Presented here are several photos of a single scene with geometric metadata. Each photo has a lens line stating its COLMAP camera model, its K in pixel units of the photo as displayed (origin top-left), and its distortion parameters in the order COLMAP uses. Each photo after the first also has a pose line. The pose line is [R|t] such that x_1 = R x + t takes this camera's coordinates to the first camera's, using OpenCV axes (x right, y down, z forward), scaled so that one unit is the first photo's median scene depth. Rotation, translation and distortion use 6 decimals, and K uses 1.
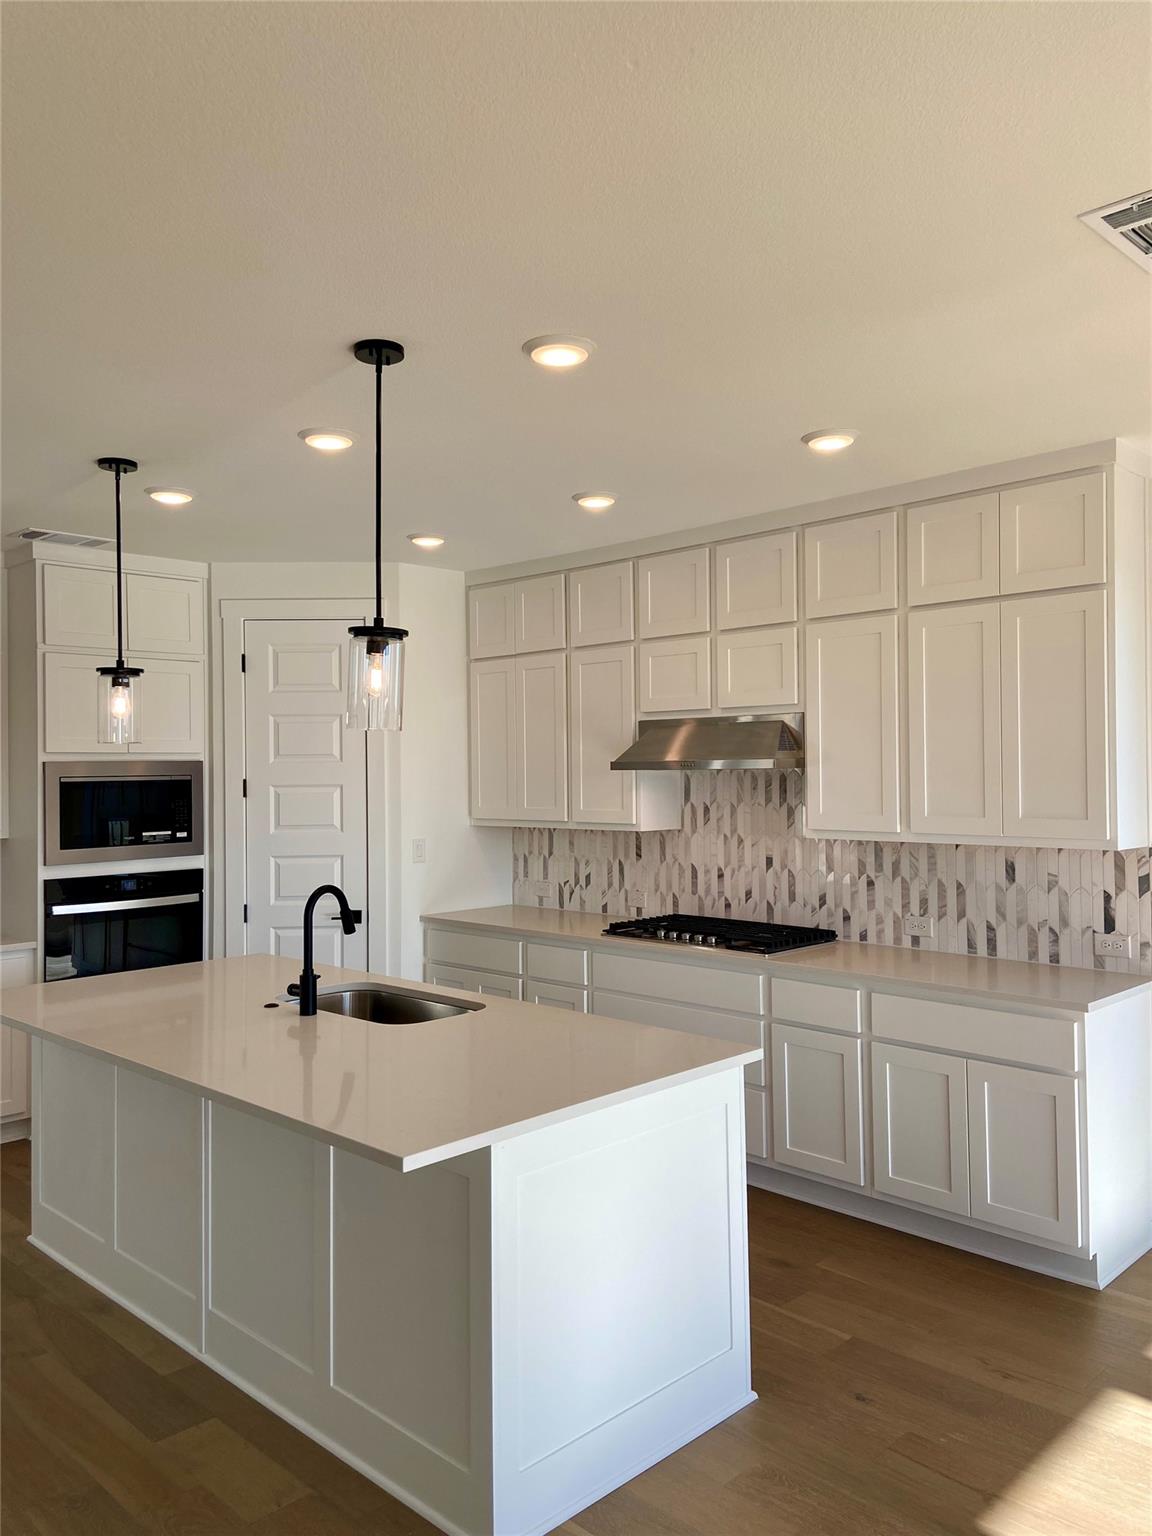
lens RADIAL K [[1176.3, 0, 576.0], [0, 1176.3, 768.0], [0, 0, 1]] dist [0.111480, -0.005837]
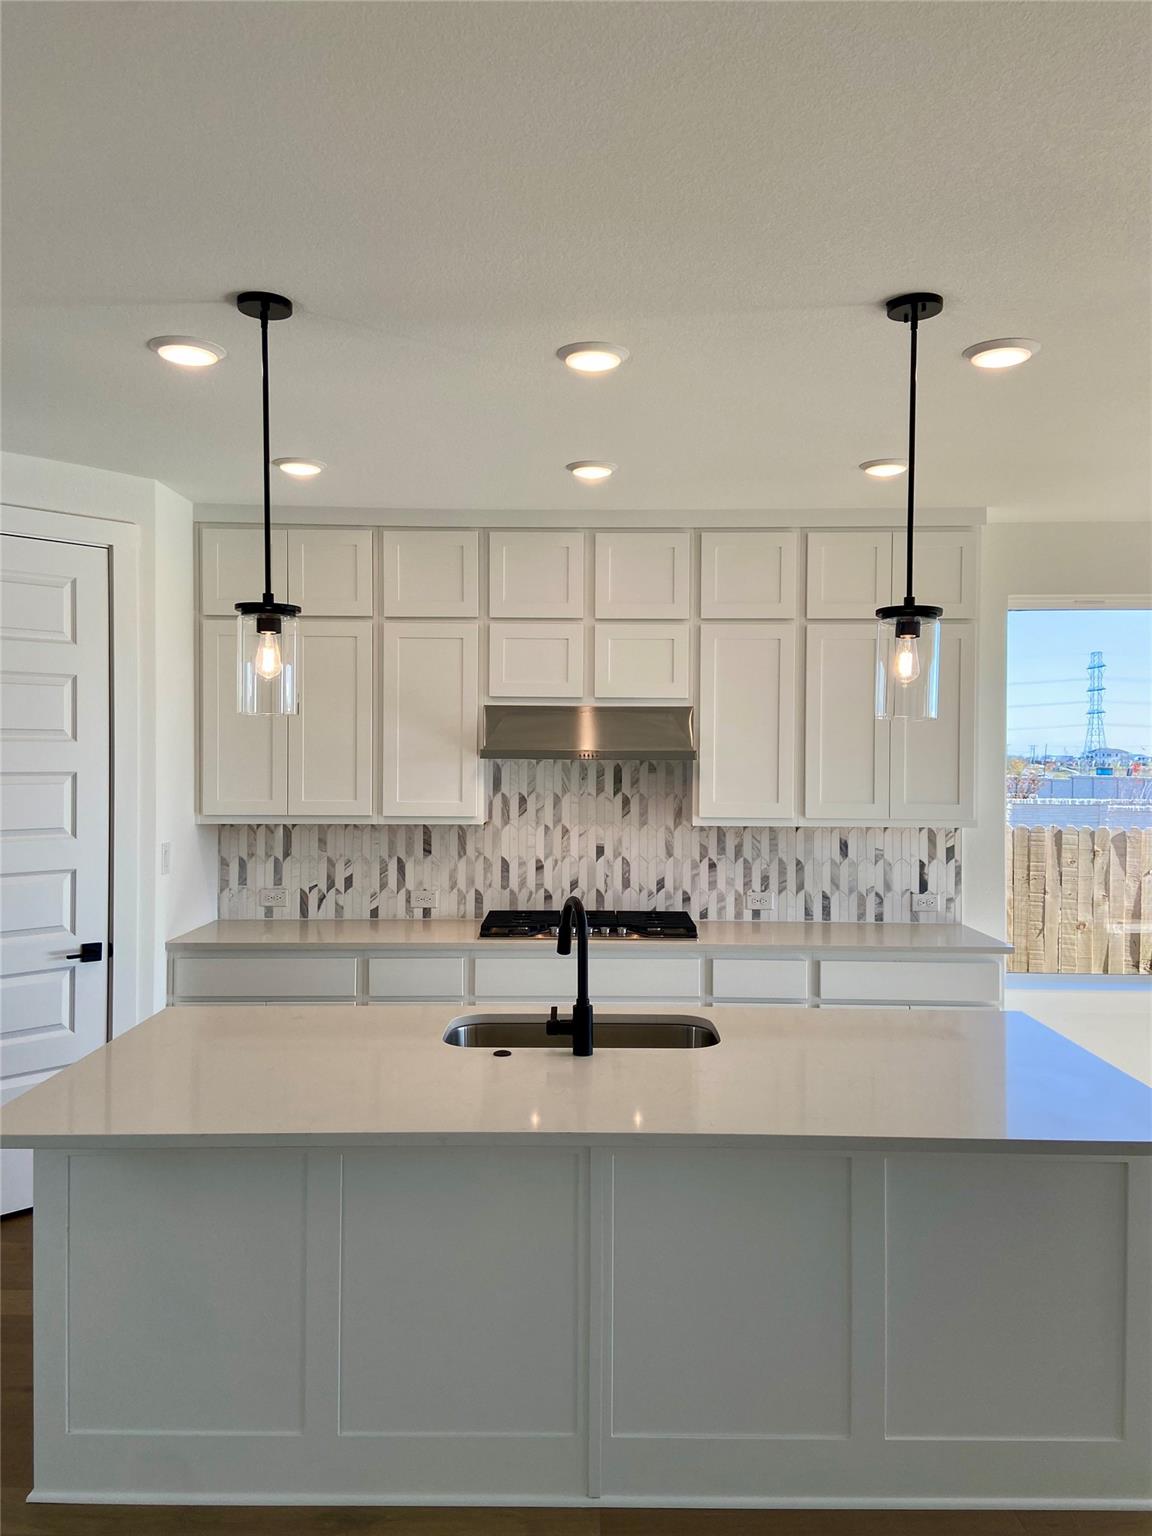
lens RADIAL K [[1176.3, 0, 576.0], [0, 1176.3, 768.0], [0, 0, 1]] dist [0.111480, -0.005837]
pose [[0.711274, 0.006328, 0.702886, -0.583153], [-0.014990, 0.999869, 0.006168, 0.002530], [-0.702755, -0.014924, 0.711275, 0.306419]]
